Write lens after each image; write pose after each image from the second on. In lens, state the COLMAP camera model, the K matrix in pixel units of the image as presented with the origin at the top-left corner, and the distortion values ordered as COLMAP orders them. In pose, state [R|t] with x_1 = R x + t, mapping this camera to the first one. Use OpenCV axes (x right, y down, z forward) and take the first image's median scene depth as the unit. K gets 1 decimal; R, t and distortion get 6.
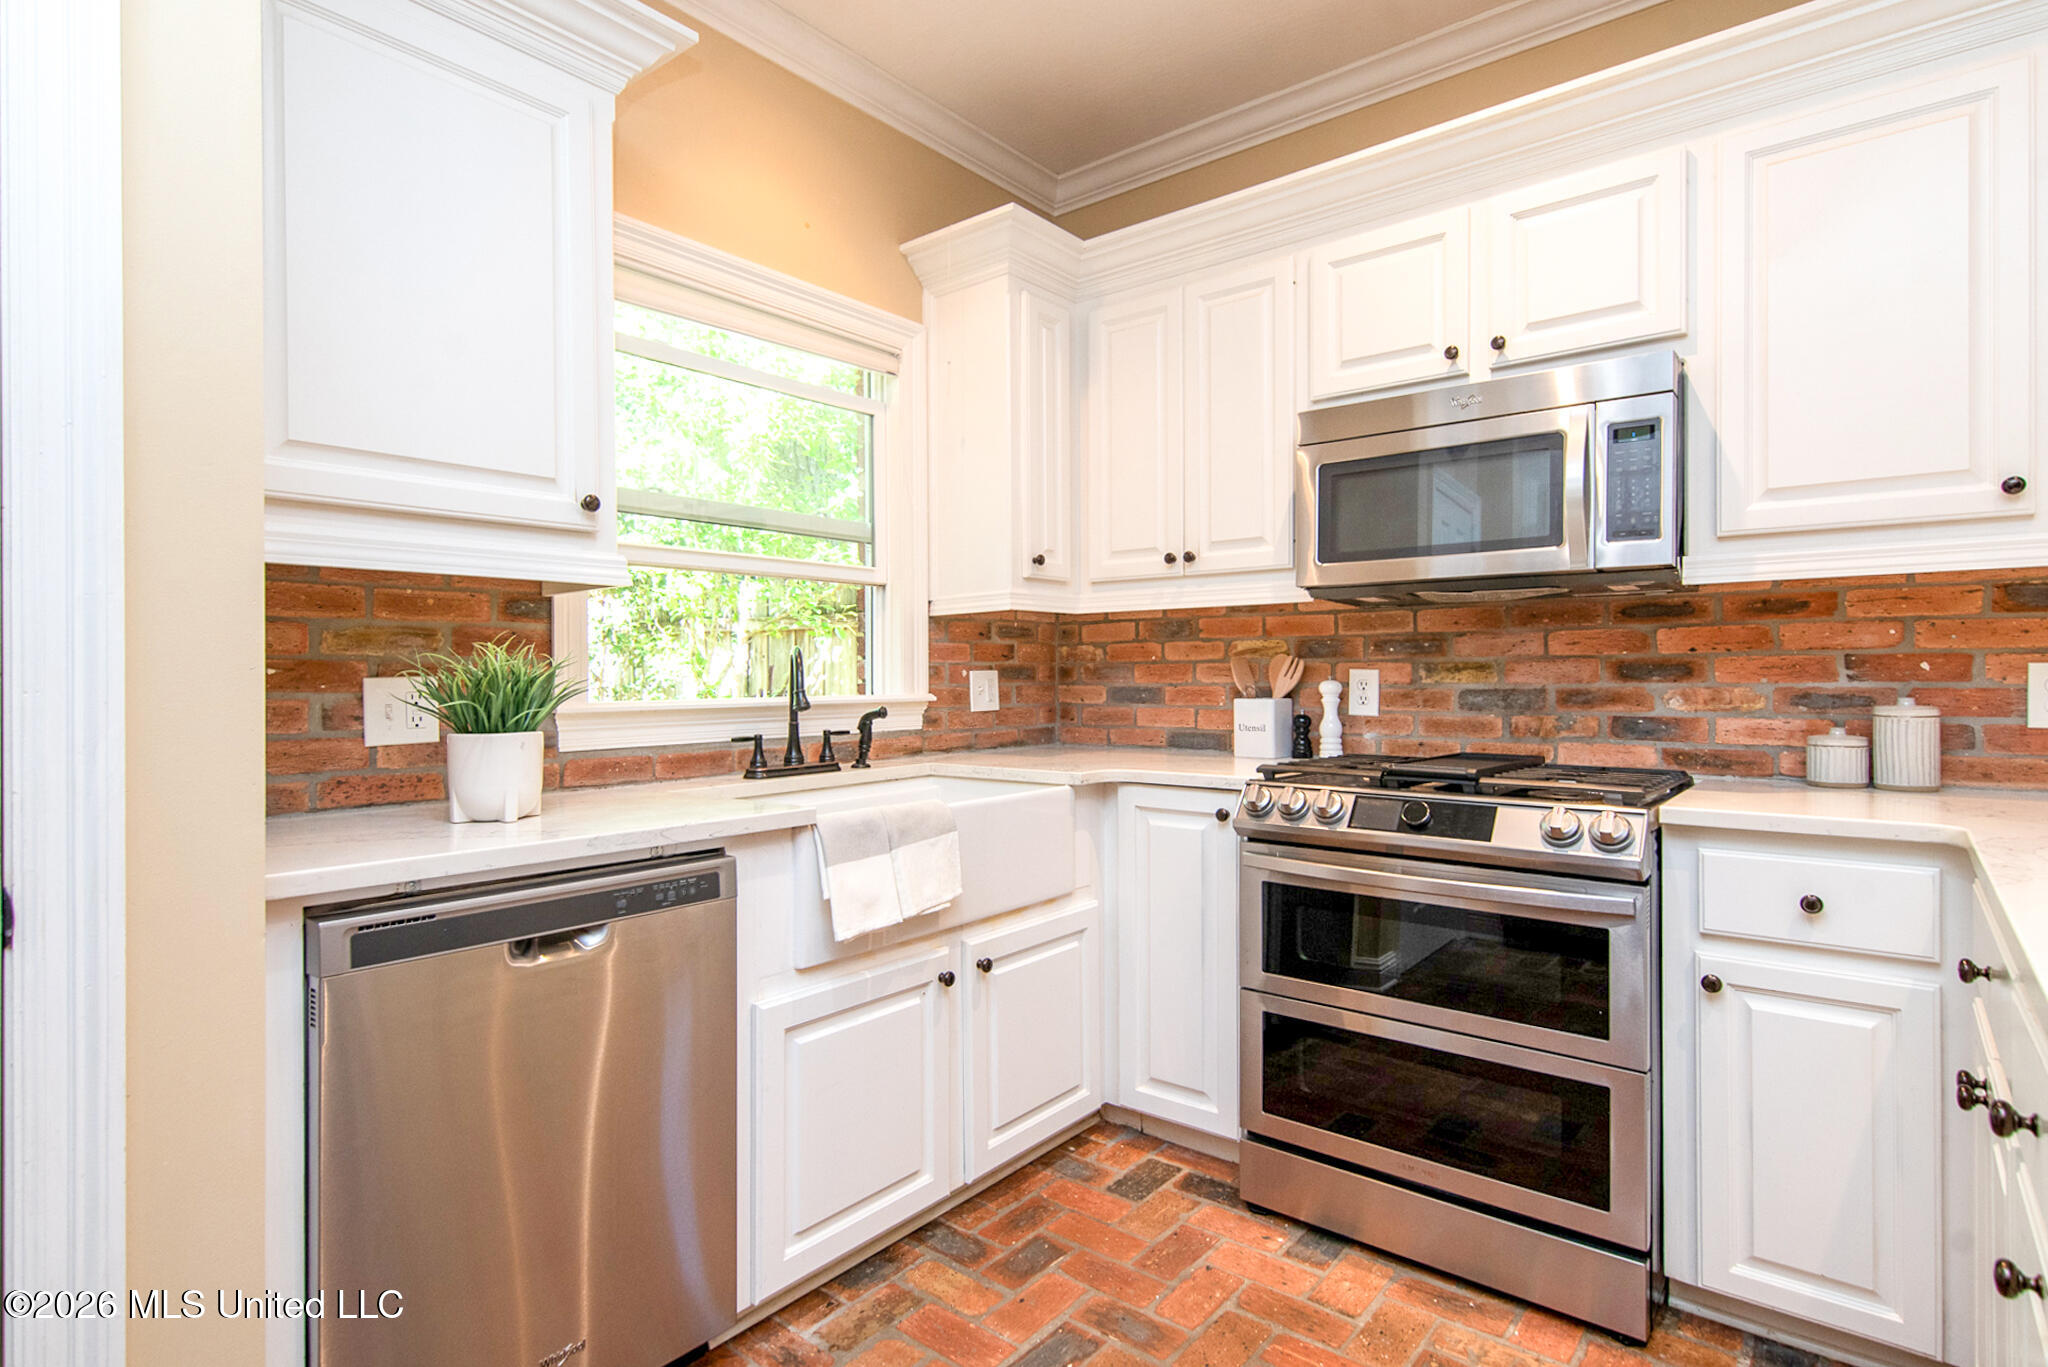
lens RADIAL K [[1066.4, 0, 1018.9], [0, 1066.4, 672.6], [0, 0, 1]] dist [0.017826, -0.009842]
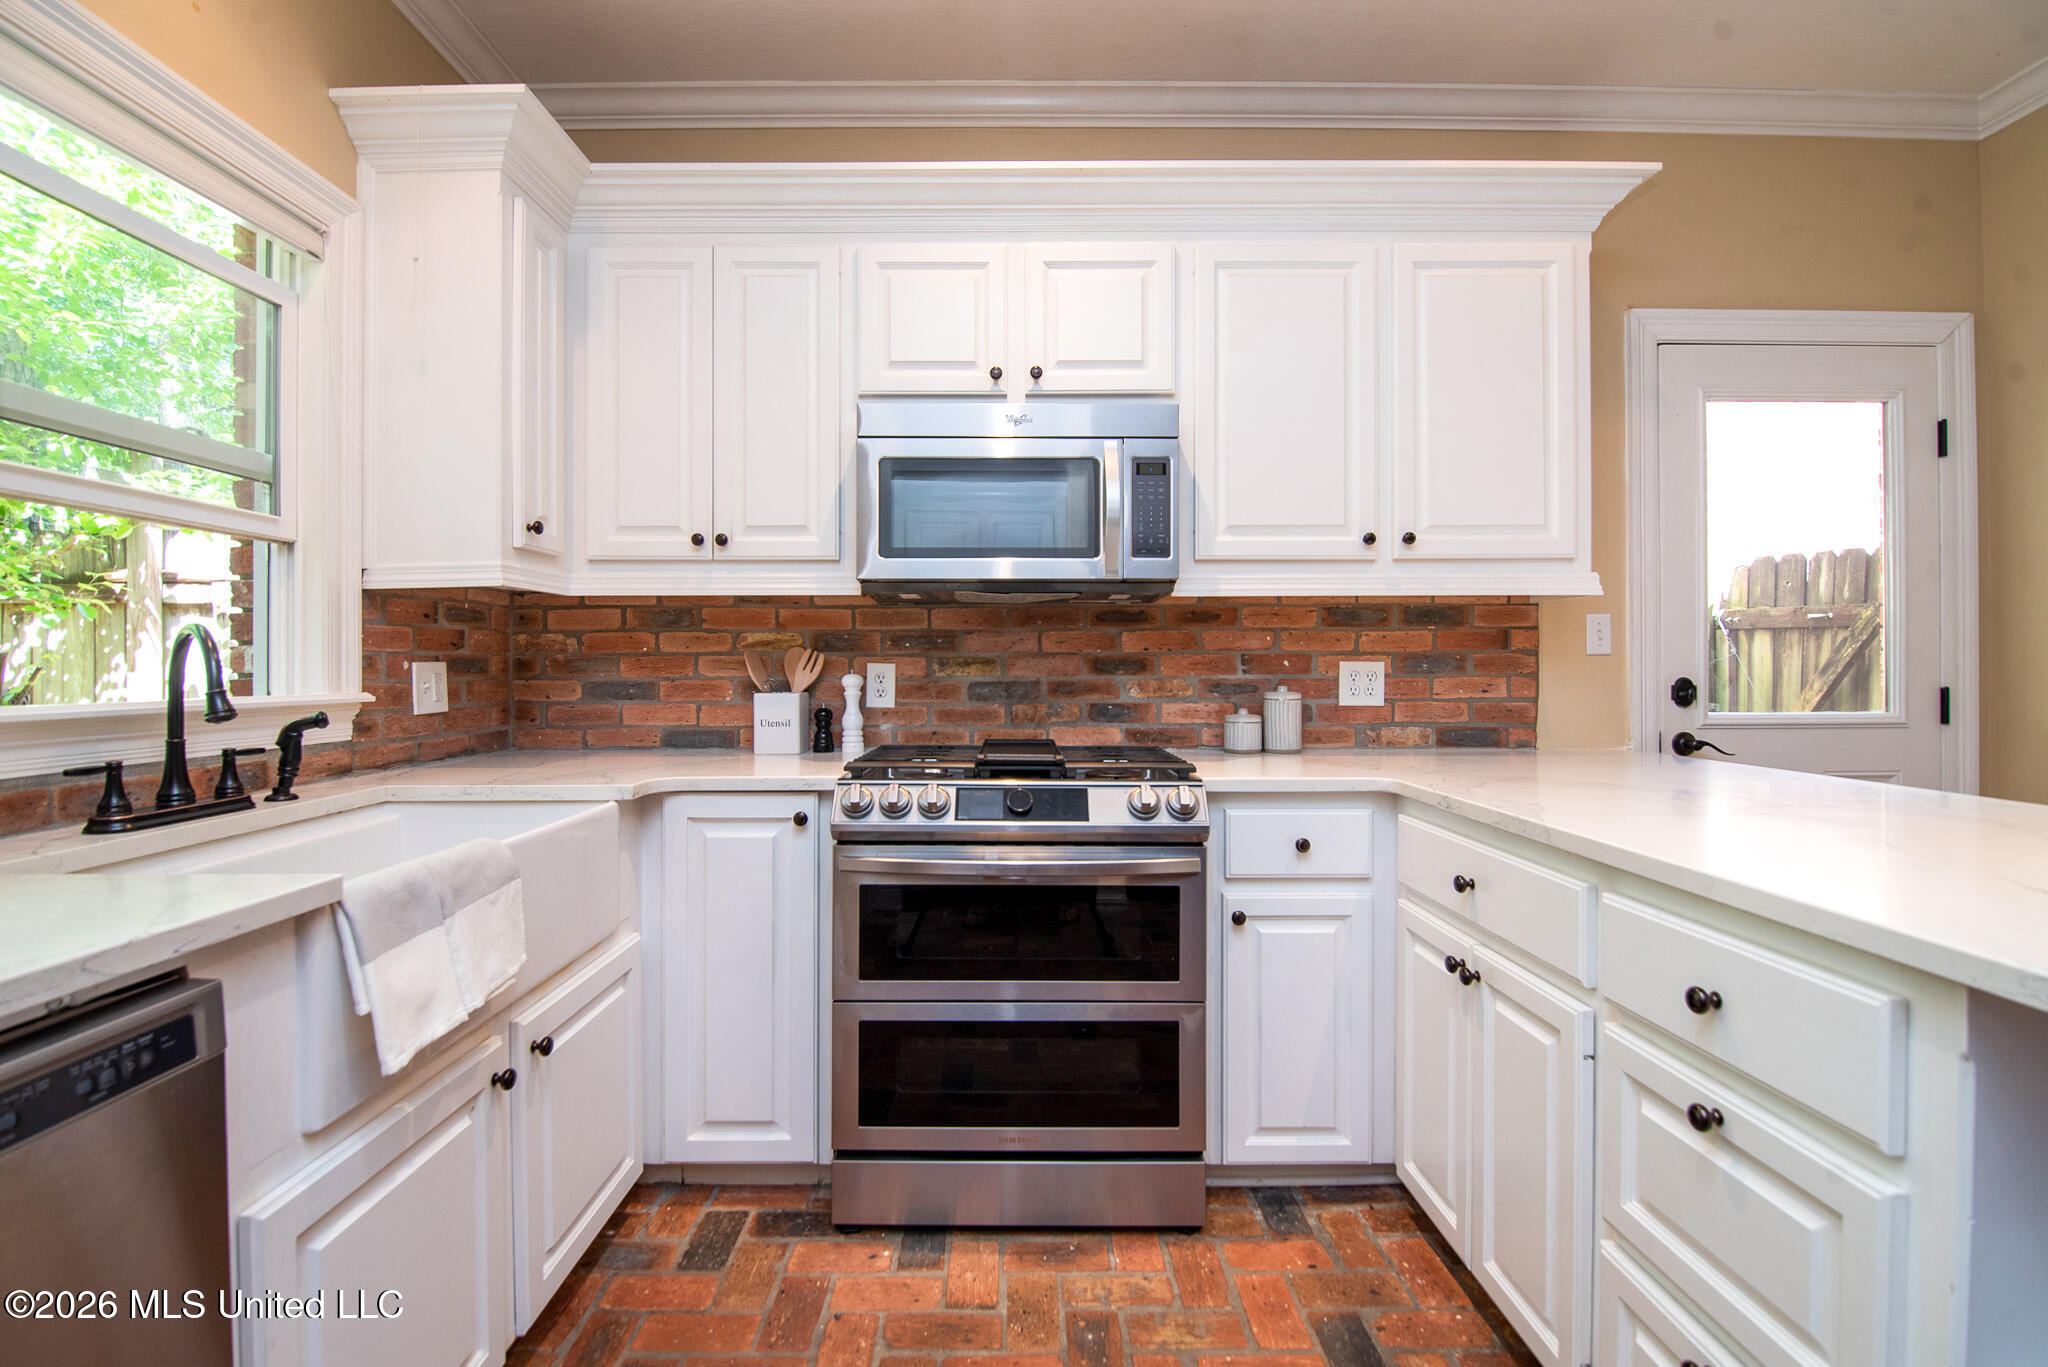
lens RADIAL K [[948.4, 0, 1032.0], [0, 948.4, 662.4], [0, 0, 1]] dist [-0.010613, -0.005577]
pose [[0.768856, 0.006262, 0.639391, -0.177911], [-0.003741, 0.999979, -0.005295, 0.000503], [-0.639411, 0.001679, 0.768864, 0.230319]]
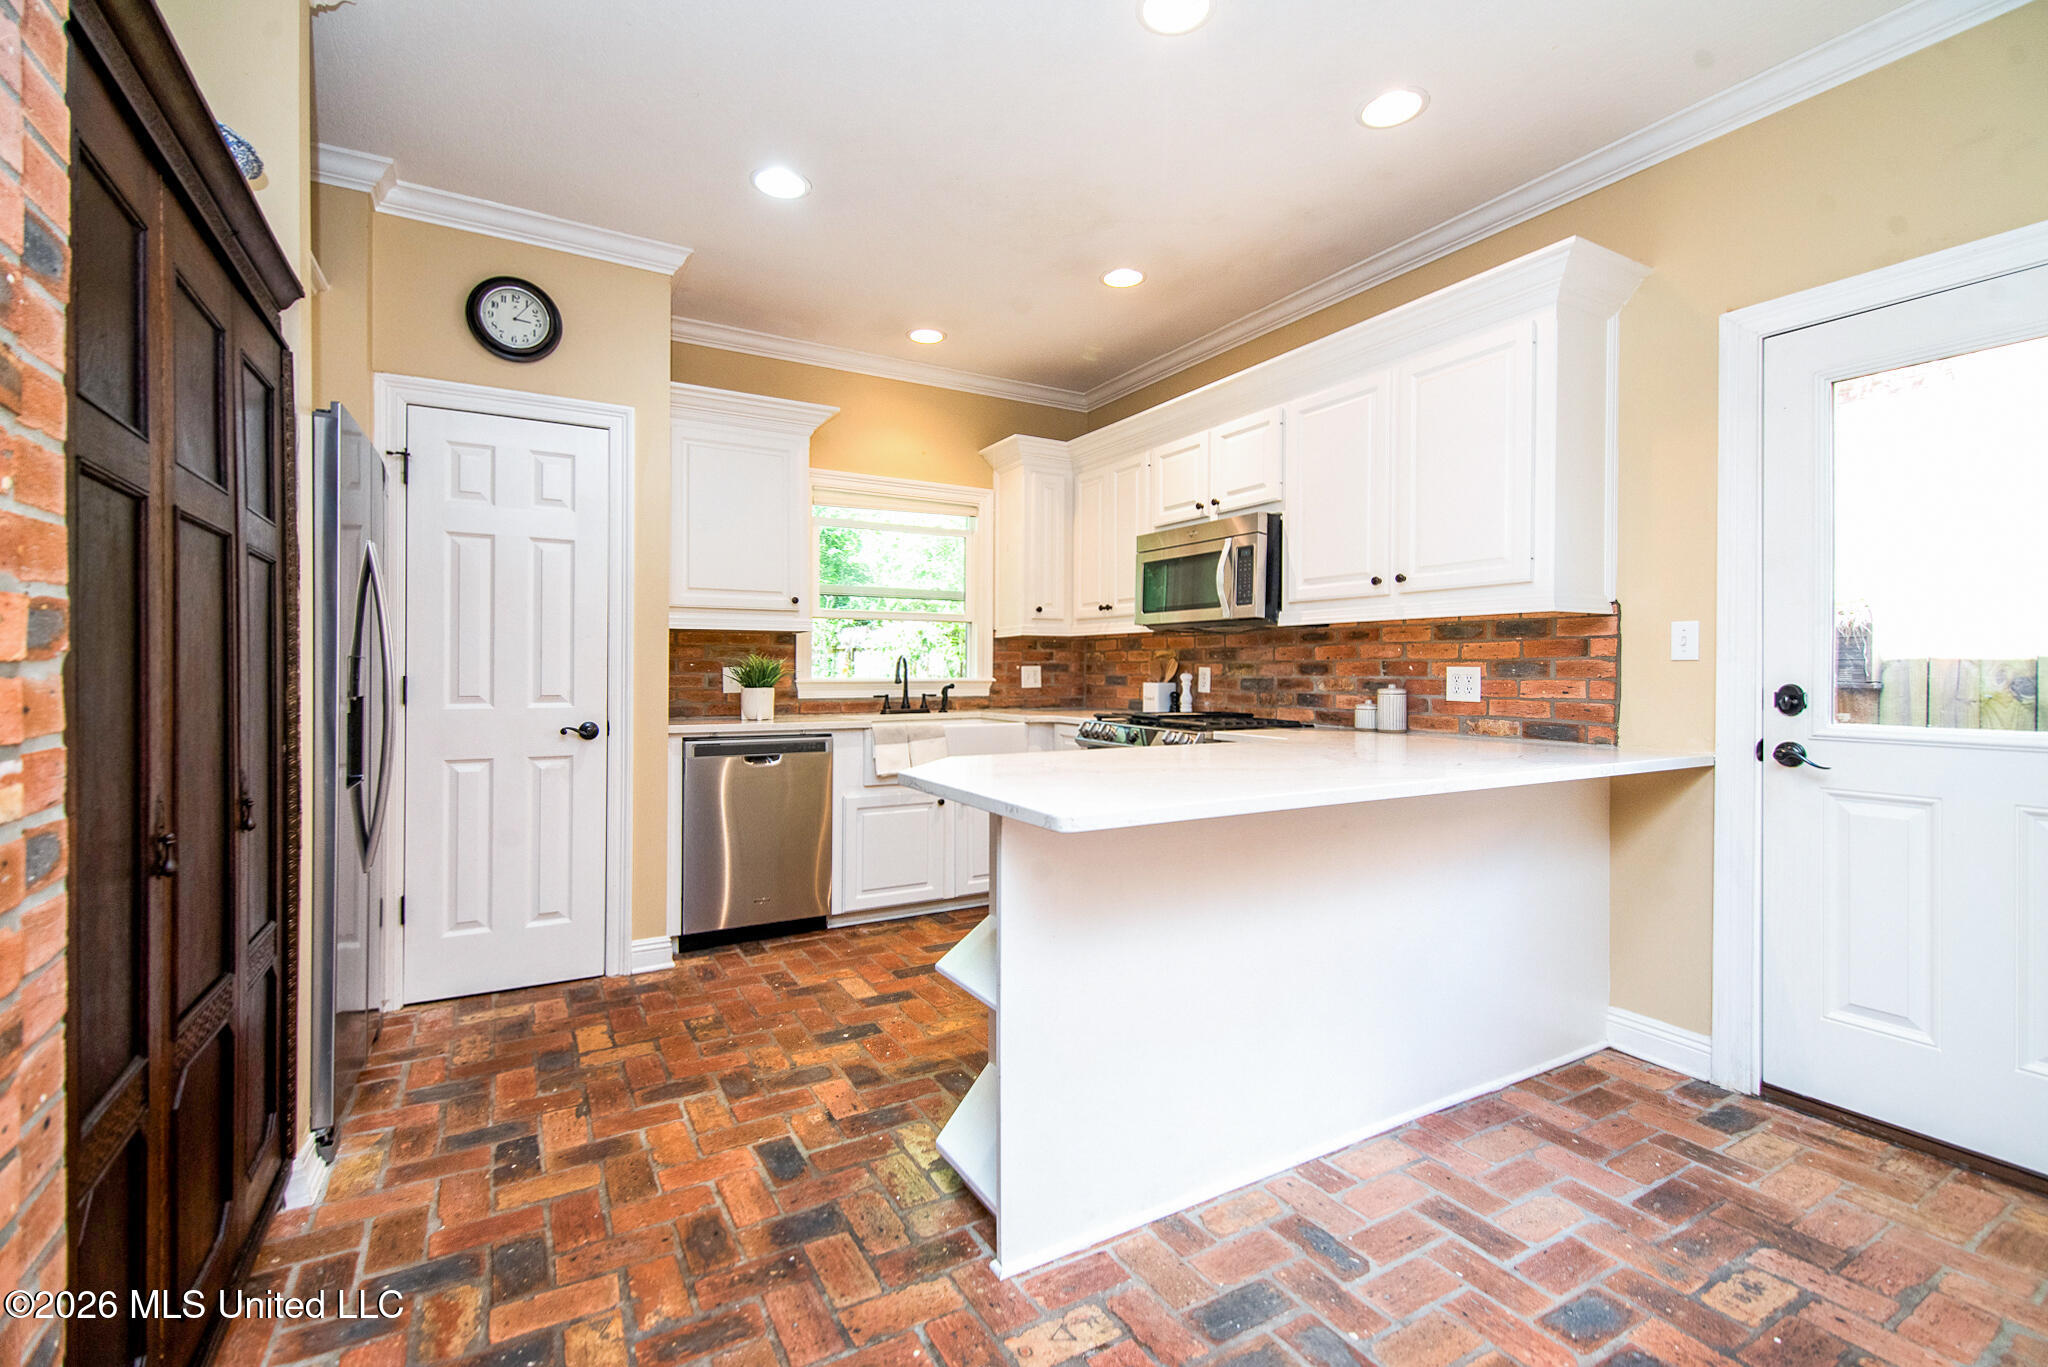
lens RADIAL K [[885.7, 0, 1036.3], [0, 885.7, 665.1], [0, 0, 1]] dist [-0.030159, -0.000102]
pose [[0.939767, 0.007163, -0.341740, 0.663132], [-0.007427, 0.999972, 0.000537, -0.005906], [0.341735, 0.002034, 0.939794, -0.607001]]
